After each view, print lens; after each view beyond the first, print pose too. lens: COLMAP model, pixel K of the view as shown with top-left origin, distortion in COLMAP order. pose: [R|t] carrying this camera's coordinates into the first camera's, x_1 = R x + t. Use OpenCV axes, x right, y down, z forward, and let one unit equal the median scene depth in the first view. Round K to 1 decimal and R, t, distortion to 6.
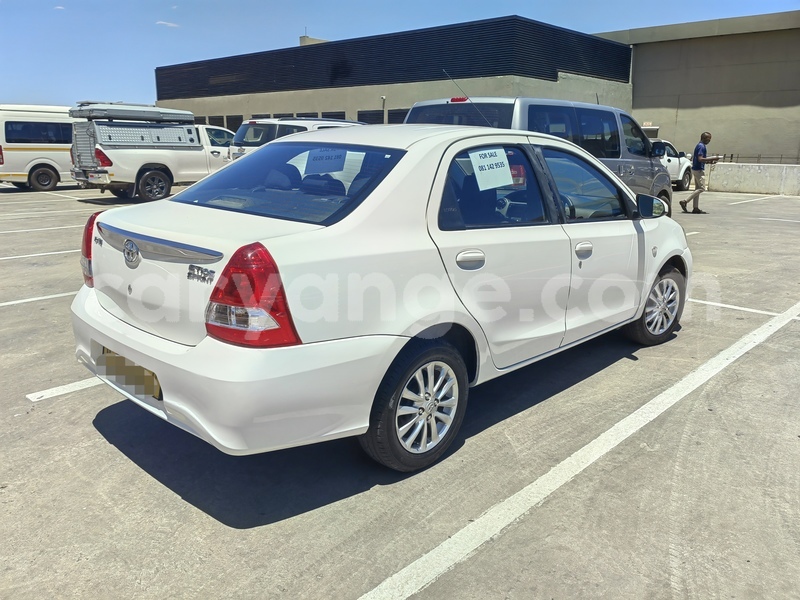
lens RADIAL K [[633.6, 0, 400.0], [0, 633.6, 300.0], [0, 0, 1]] dist [0.014293, -0.001786]
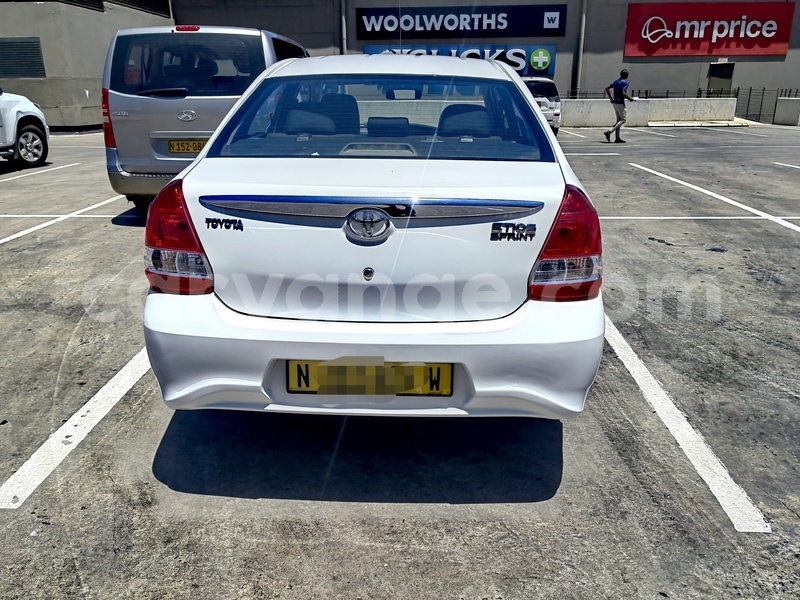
lens RADIAL K [[633.6, 0, 400.0], [0, 633.6, 300.0], [0, 0, 1]] dist [0.014293, -0.001786]
pose [[0.756947, -0.222773, 0.614331, -0.902661], [0.168746, 0.974849, 0.145585, -0.093542], [-0.631312, -0.006534, 0.775501, 0.409167]]
